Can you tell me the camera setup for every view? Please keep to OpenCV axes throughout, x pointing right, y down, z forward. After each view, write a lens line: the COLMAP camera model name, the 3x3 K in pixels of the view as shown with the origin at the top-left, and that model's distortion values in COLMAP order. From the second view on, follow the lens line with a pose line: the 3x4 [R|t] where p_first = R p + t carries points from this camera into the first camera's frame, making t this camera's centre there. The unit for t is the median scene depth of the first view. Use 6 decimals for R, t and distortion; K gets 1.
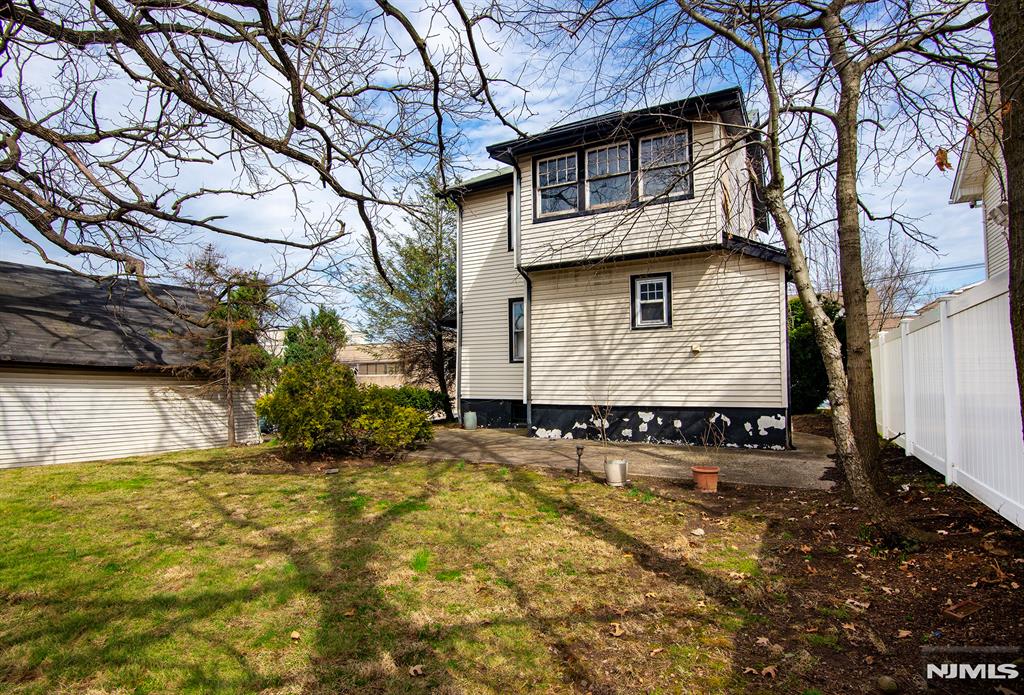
lens RADIAL K [[542.3, 0, 512.3], [0, 542.3, 363.8], [0, 0, 1]] dist [-0.004340, -0.000654]
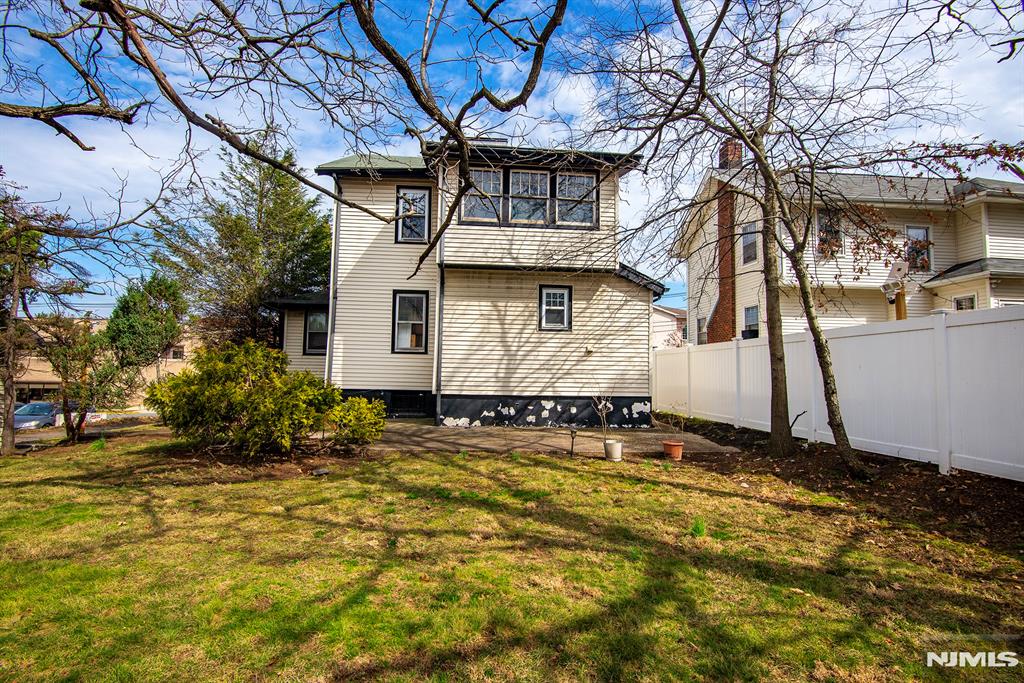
lens RADIAL K [[503.2, 0, 512.0], [0, 503.2, 341.5], [0, 0, 1]] dist [-0.001661, -0.000286]
pose [[0.831368, 0.056227, 0.552871, -0.428106], [-0.038029, 0.998292, -0.044341, 0.011579], [-0.554420, 0.015839, 0.832086, 0.127161]]
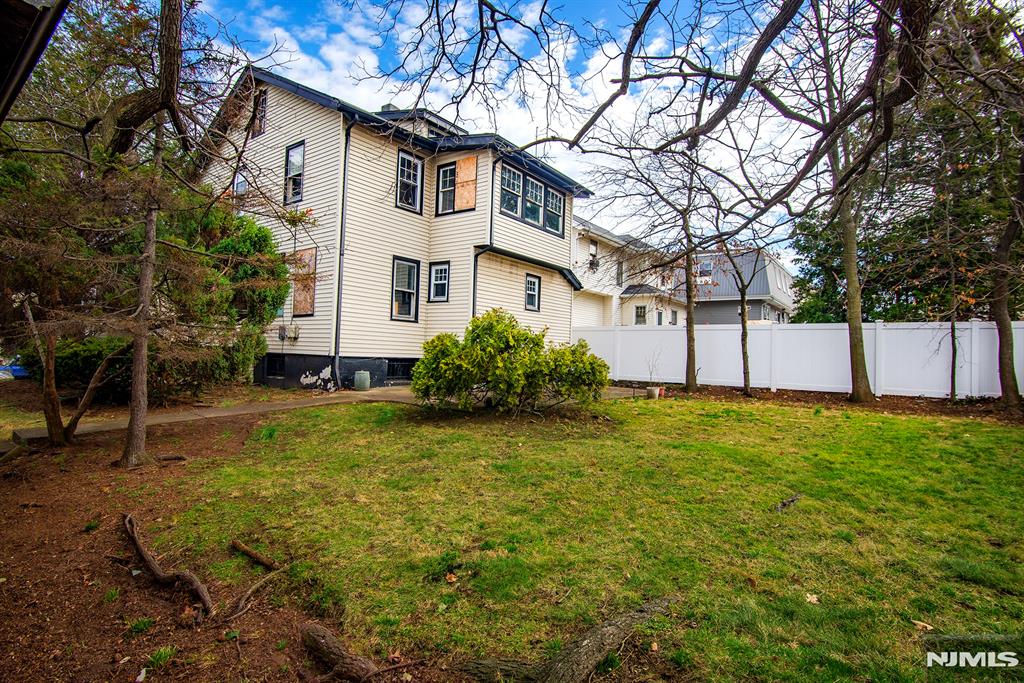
lens RADIAL K [[503.2, 0, 512.0], [0, 503.2, 341.5], [0, 0, 1]] dist [-0.001661, -0.000286]
pose [[0.132159, 0.034859, 0.990615, -1.126185], [-0.058969, 0.997888, -0.027248, 0.061810], [-0.989473, -0.054814, 0.133935, 0.848947]]
